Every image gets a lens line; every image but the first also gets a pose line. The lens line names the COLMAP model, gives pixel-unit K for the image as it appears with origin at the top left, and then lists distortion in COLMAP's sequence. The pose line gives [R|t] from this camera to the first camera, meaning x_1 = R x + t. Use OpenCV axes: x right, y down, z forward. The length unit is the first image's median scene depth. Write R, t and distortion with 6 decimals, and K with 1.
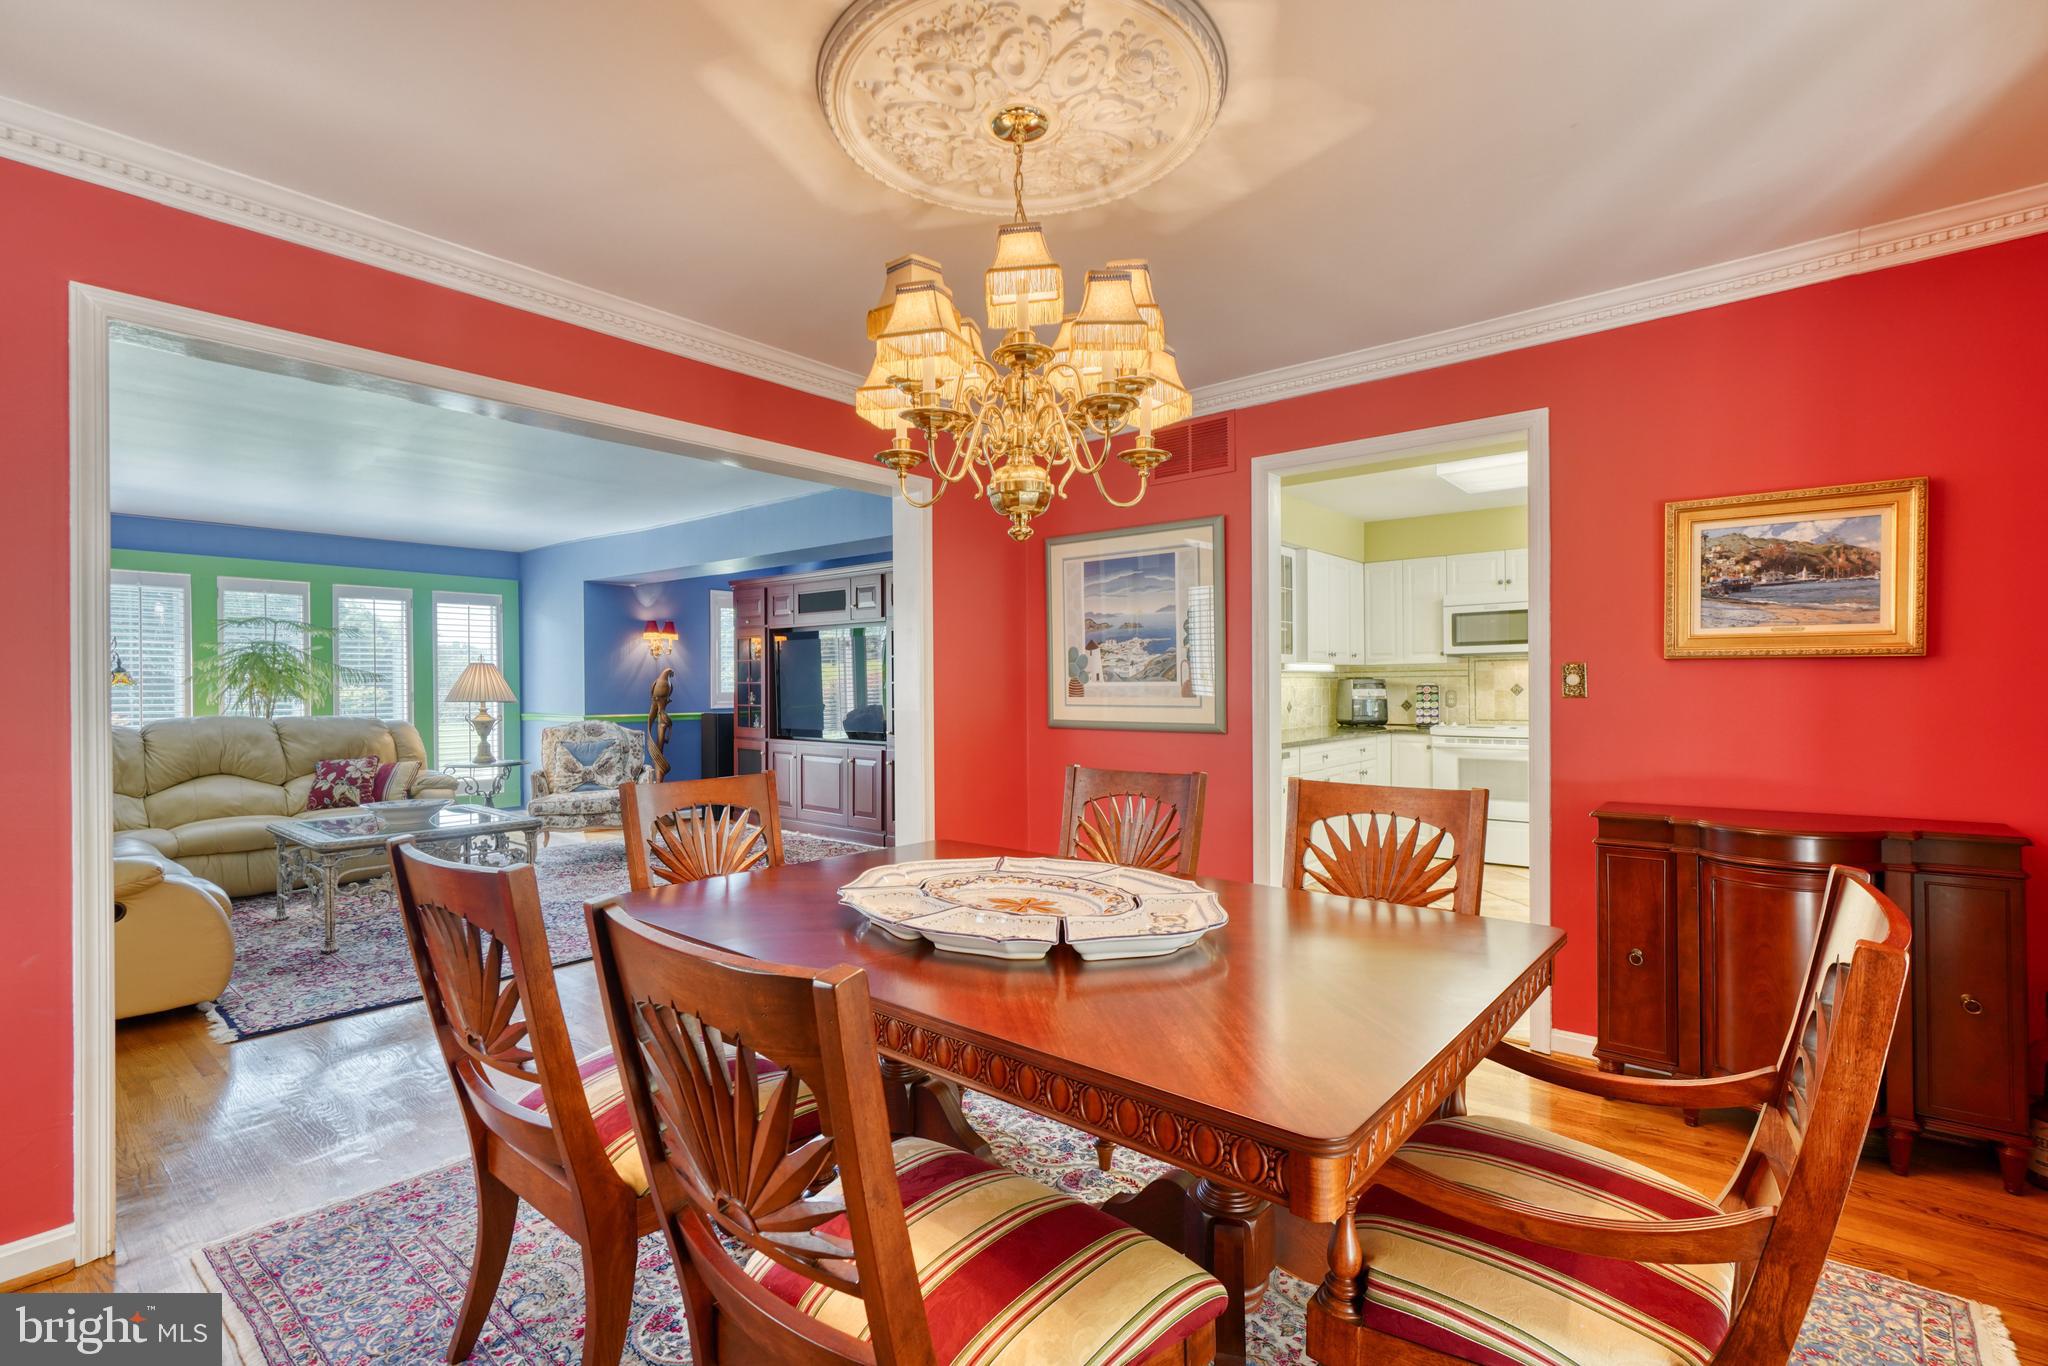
lens RADIAL K [[924.8, 0, 1027.5], [0, 924.8, 691.1], [0, 0, 1]] dist [0.001313, 0.000177]
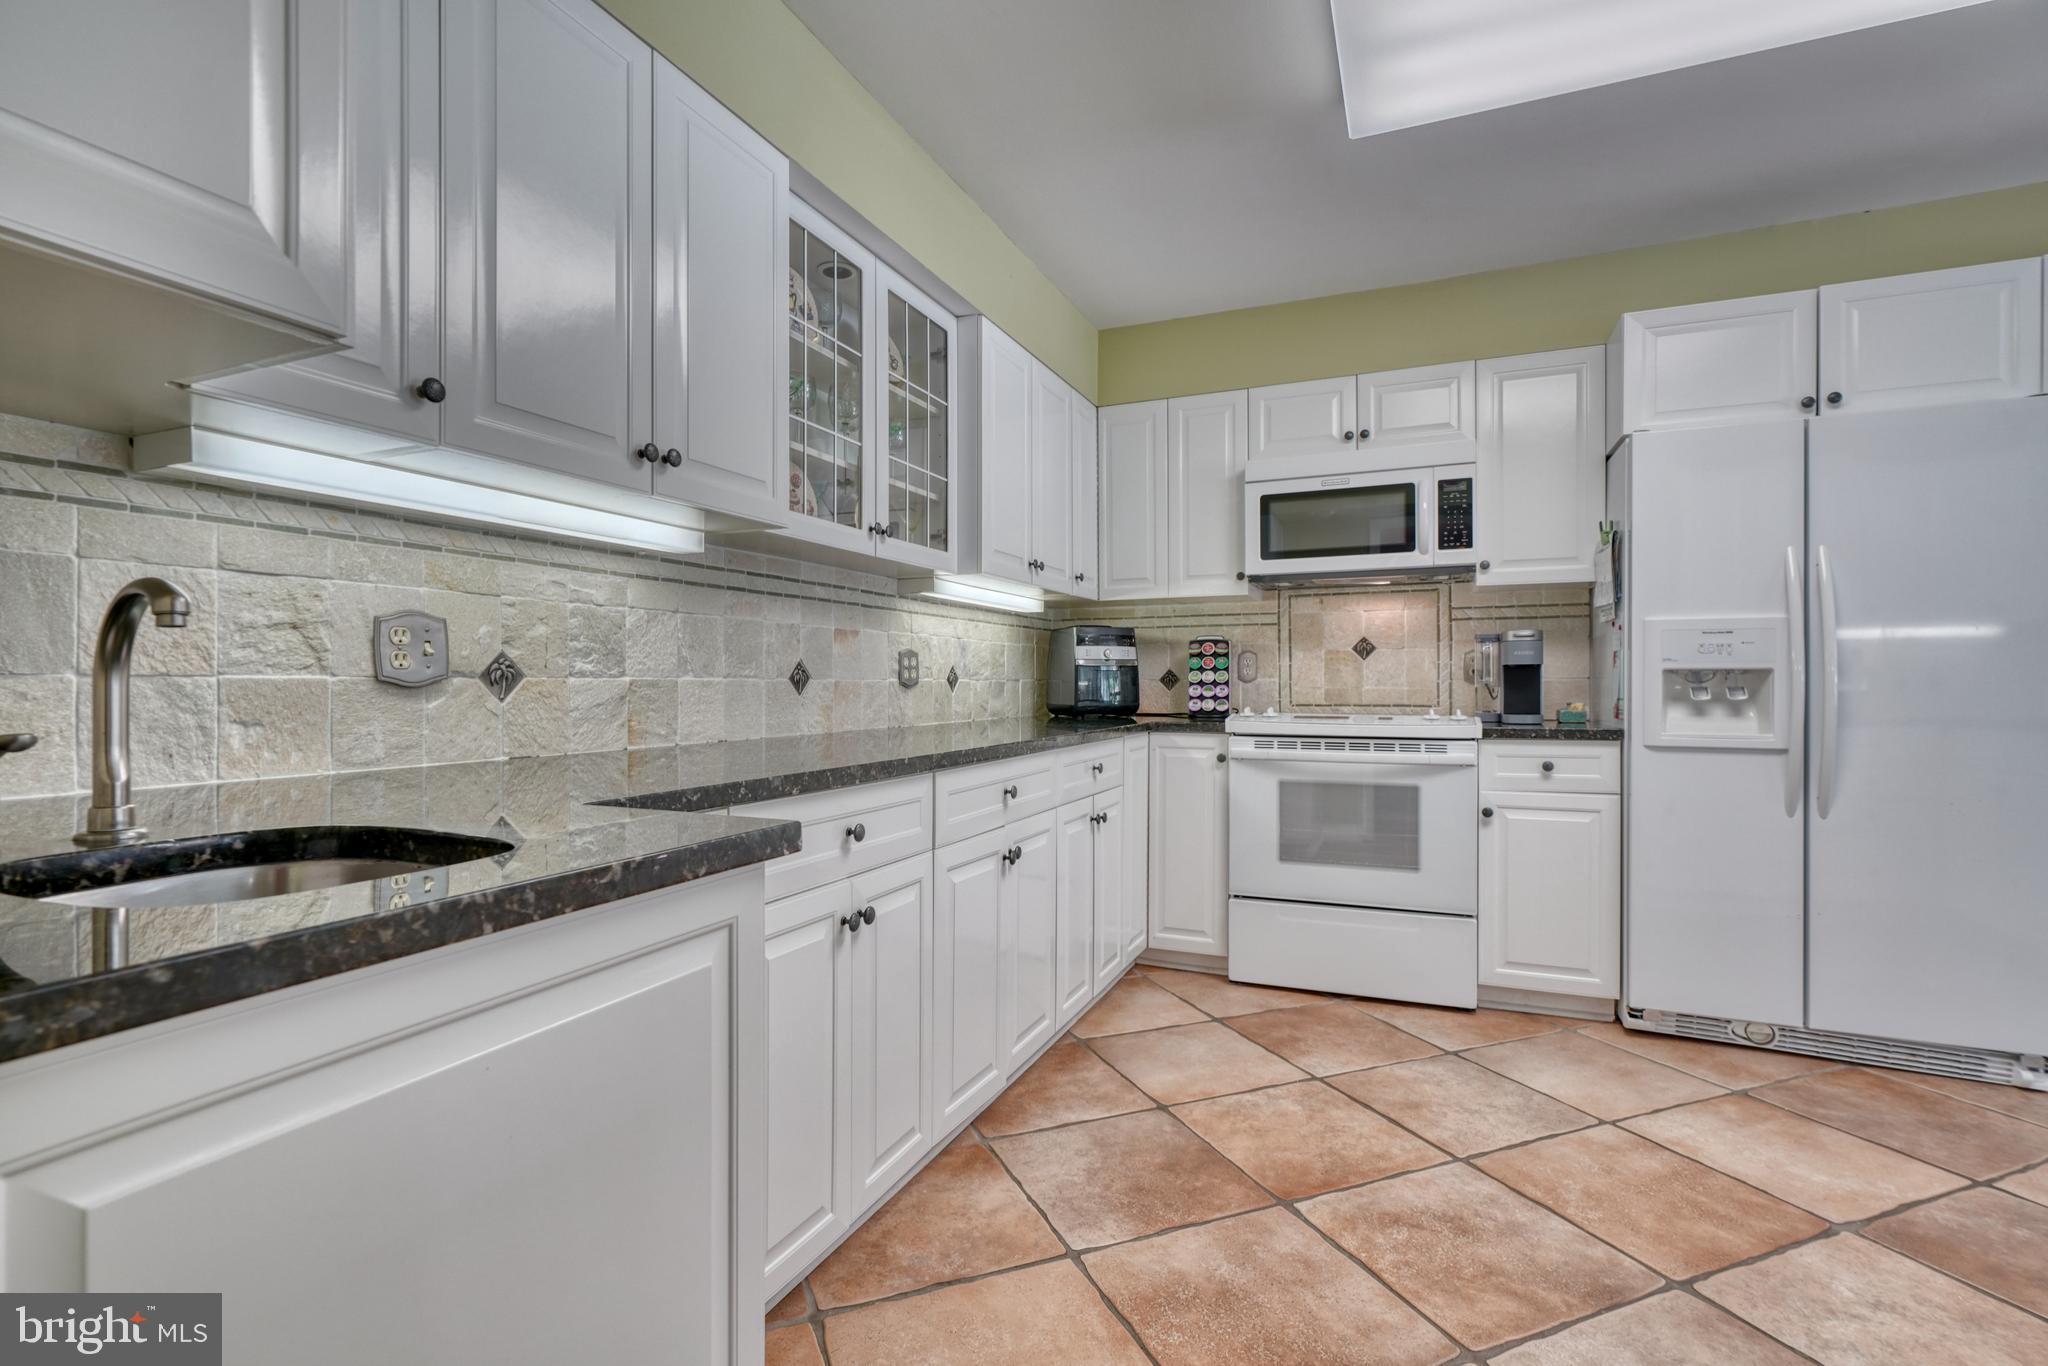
lens RADIAL K [[961.3, 0, 1018.9], [0, 961.3, 683.4], [0, 0, 1]] dist [-0.005674, 0.000467]
pose [[0.961053, 0.007237, 0.276271, 0.176899], [-0.005883, 0.999966, -0.005732, 0.022602], [-0.276303, 0.003883, 0.961063, 0.504624]]
